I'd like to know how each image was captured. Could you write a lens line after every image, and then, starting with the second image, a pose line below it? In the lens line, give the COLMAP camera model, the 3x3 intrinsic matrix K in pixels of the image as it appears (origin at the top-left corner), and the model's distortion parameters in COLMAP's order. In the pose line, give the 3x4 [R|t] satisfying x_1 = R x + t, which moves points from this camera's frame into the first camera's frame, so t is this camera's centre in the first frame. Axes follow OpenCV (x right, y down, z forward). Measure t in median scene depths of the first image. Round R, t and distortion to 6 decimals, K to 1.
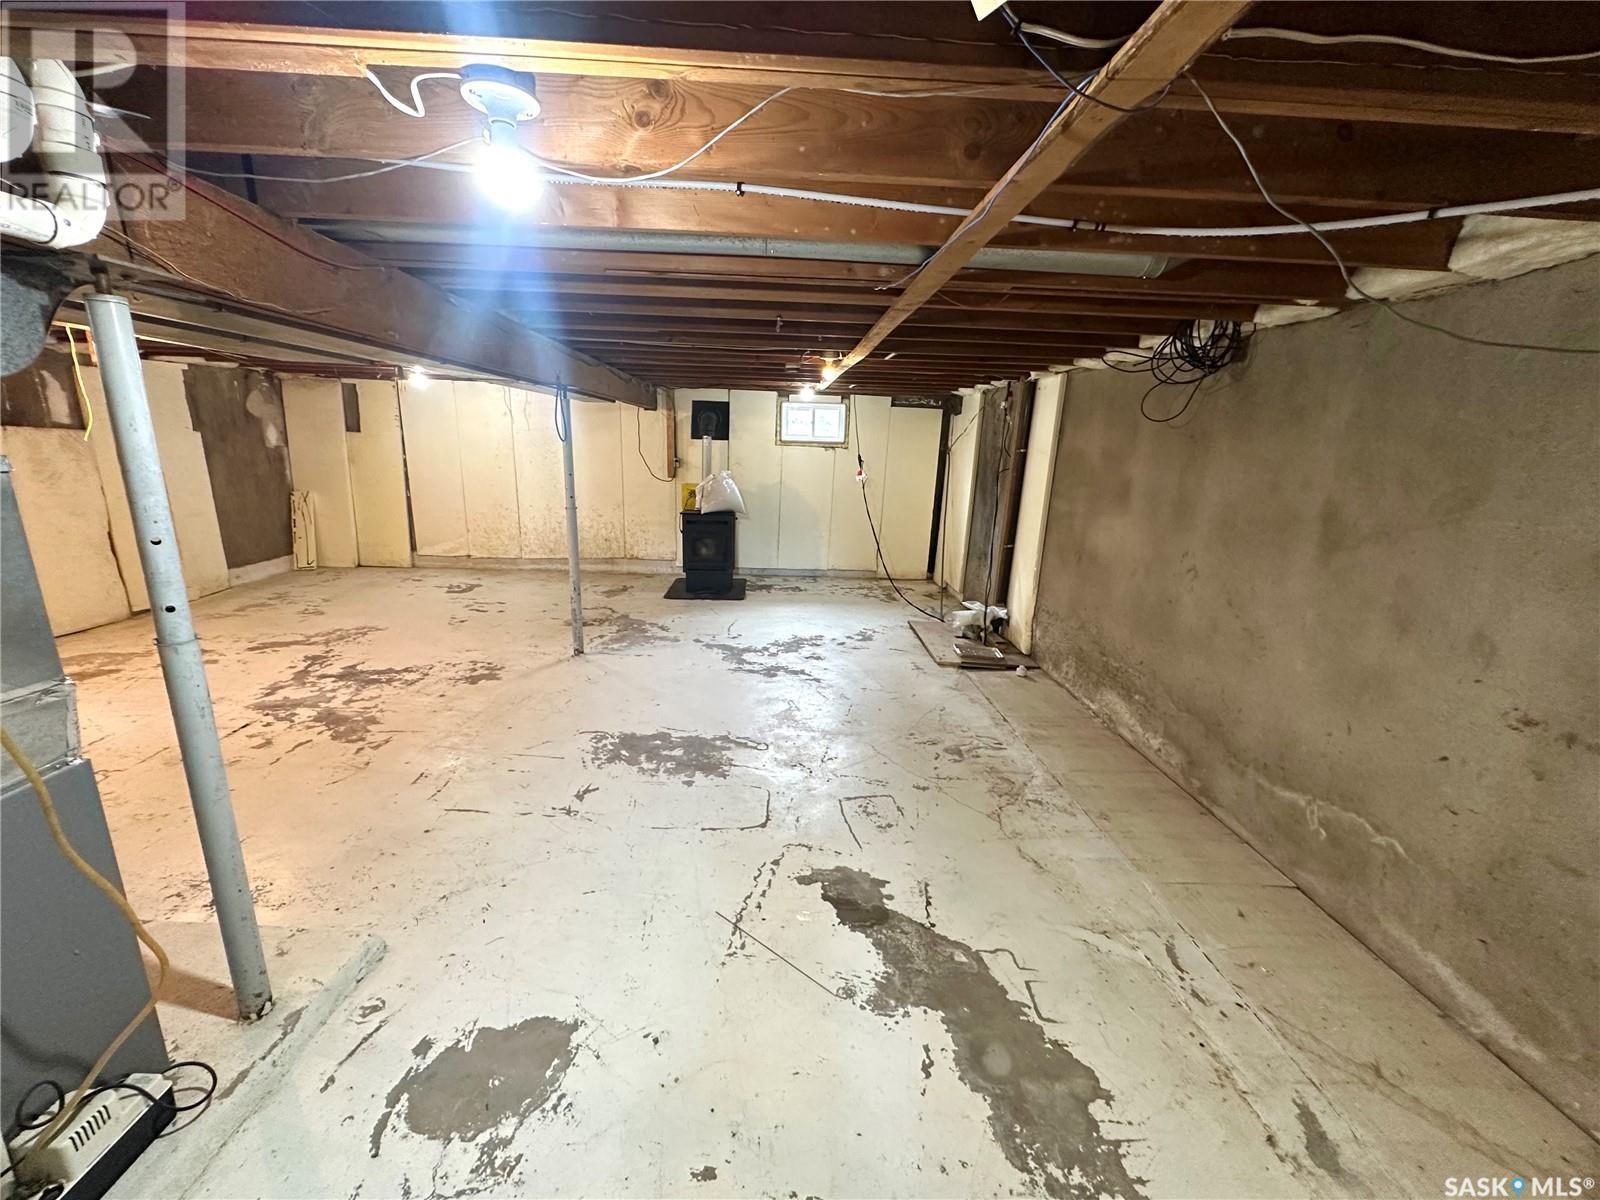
lens RADIAL K [[639.5, 0, 800.0], [0, 639.5, 600.0], [0, 0, 1]] dist [-0.006204, 0.000331]
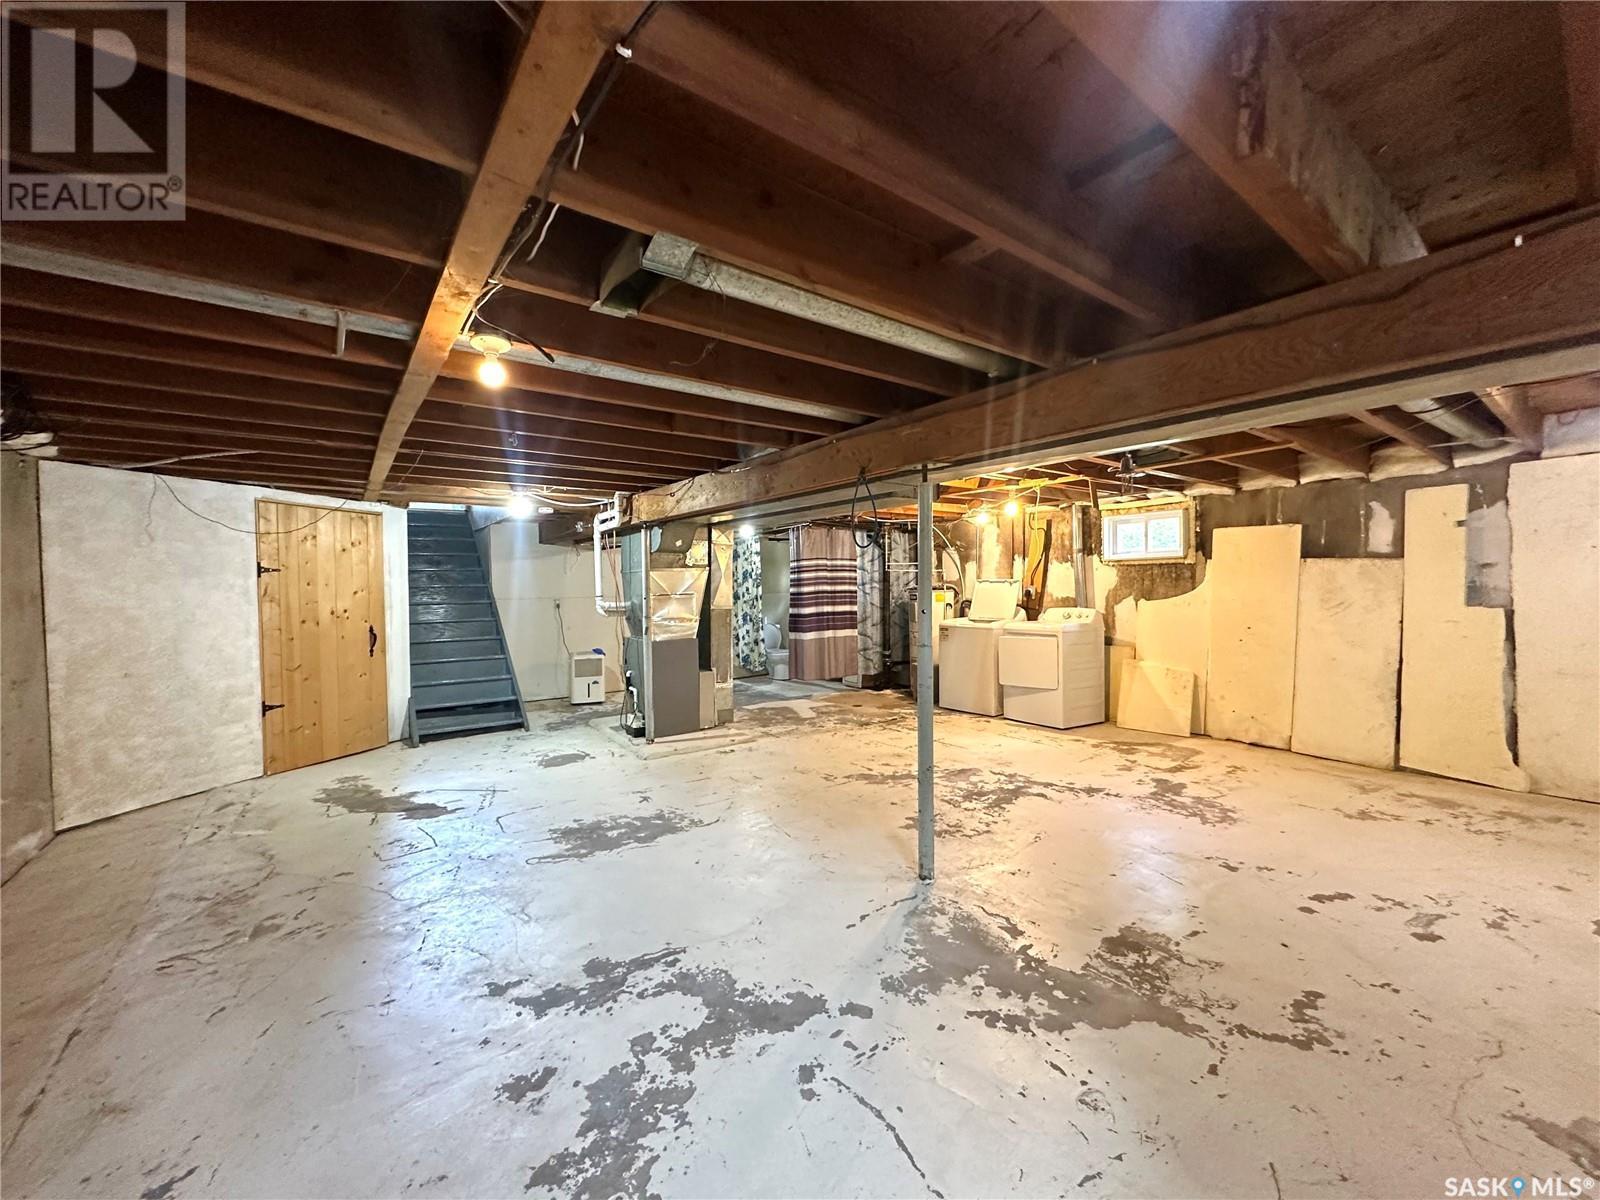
lens RADIAL K [[639.5, 0, 800.0], [0, 639.5, 600.0], [0, 0, 1]] dist [-0.006204, 0.000331]
pose [[-0.829483, -0.007589, -0.558481, 0.112835], [-0.150154, 0.966127, 0.209888, -0.314373], [0.537970, 0.257957, -0.802525, 1.482889]]
